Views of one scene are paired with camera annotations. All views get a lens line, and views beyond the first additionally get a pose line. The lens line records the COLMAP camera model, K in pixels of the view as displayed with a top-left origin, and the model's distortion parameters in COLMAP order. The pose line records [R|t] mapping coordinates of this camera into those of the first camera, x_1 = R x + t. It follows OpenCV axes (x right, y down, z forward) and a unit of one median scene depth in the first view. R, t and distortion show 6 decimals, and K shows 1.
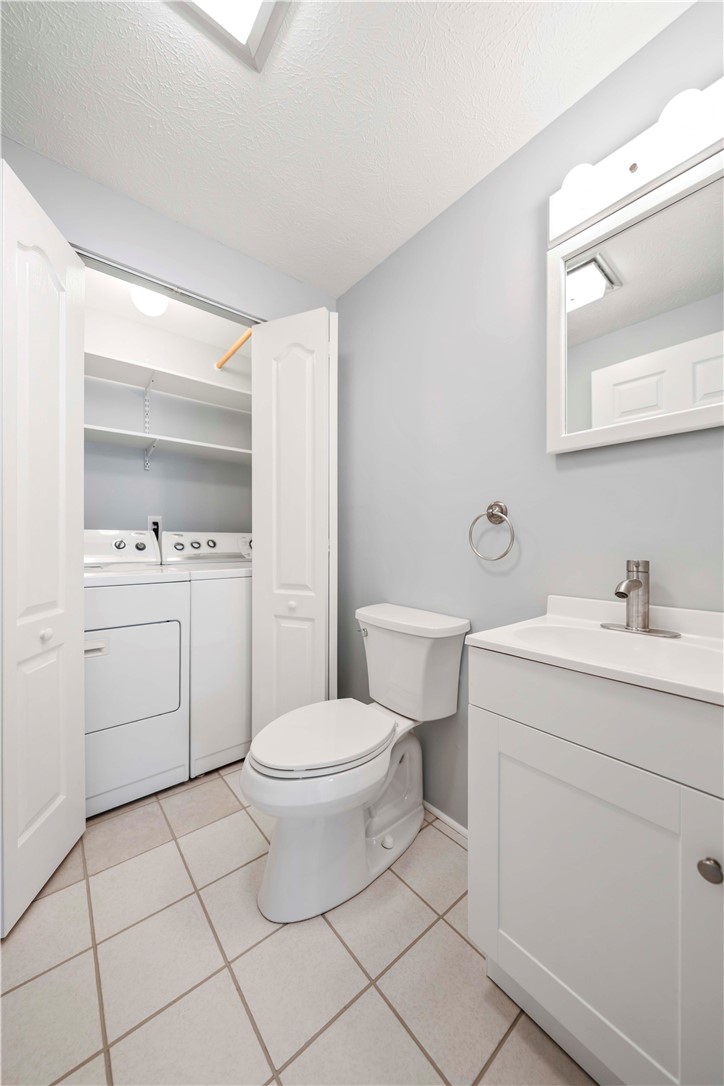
lens RADIAL K [[378.3, 0, 358.8], [0, 378.3, 544.8], [0, 0, 1]] dist [-0.004145, 0.000741]
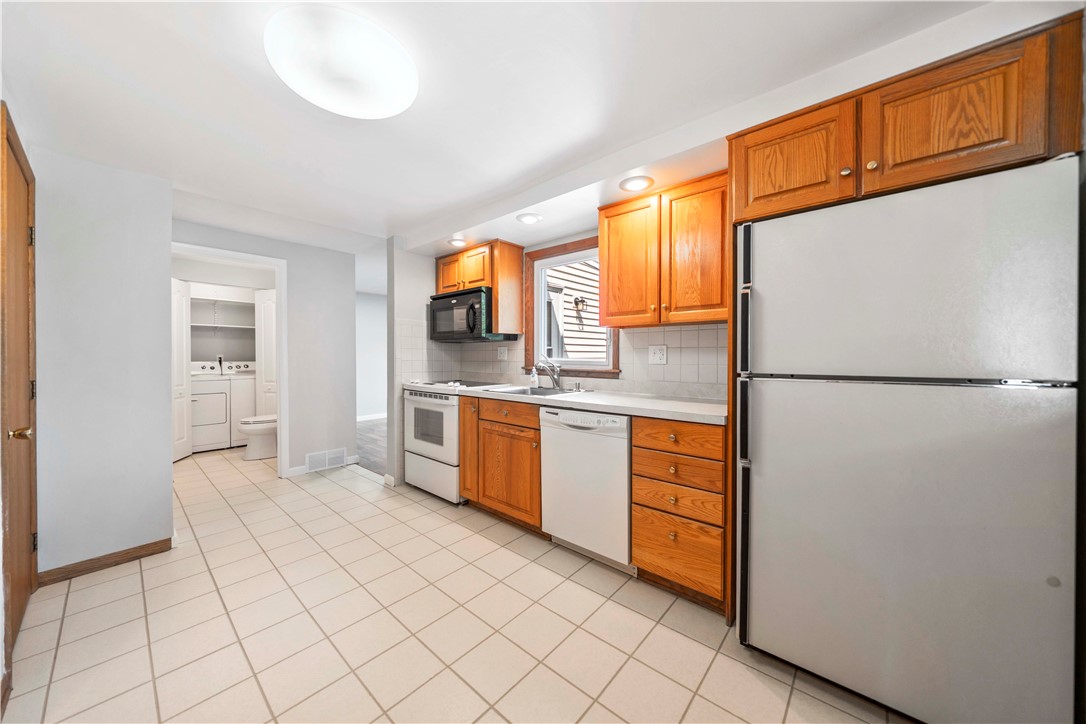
lens RADIAL K [[378.3, 0, 527.5], [0, 378.3, 362.2], [0, 0, 1]] dist [-0.004145, 0.000741]
pose [[0.990655, -0.009075, 0.136086, 1.222410], [0.008071, 0.999936, 0.007930, -0.038420], [-0.136149, -0.006757, 0.990665, -1.875767]]
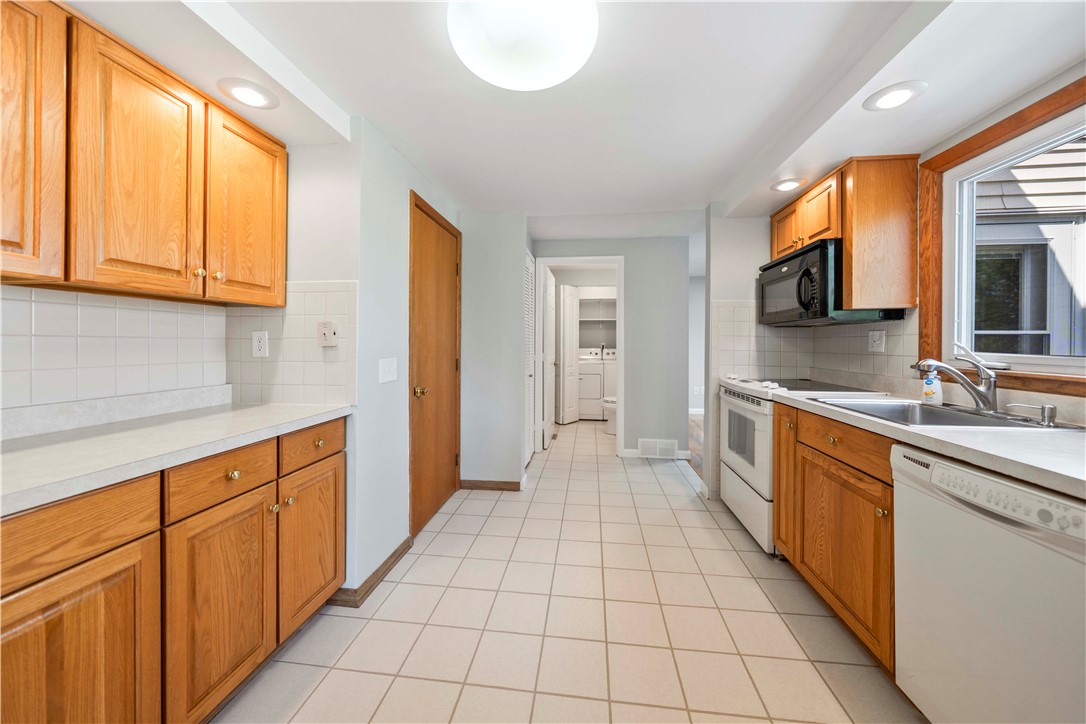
lens RADIAL K [[378.3, 0, 543.1], [0, 378.3, 345.6], [0, 0, 1]] dist [-0.004145, 0.000741]
pose [[0.685638, 0.000409, -0.727942, 1.472416], [-0.007481, 0.999951, -0.006484, -0.040770], [0.727904, 0.009892, 0.685608, -1.557901]]
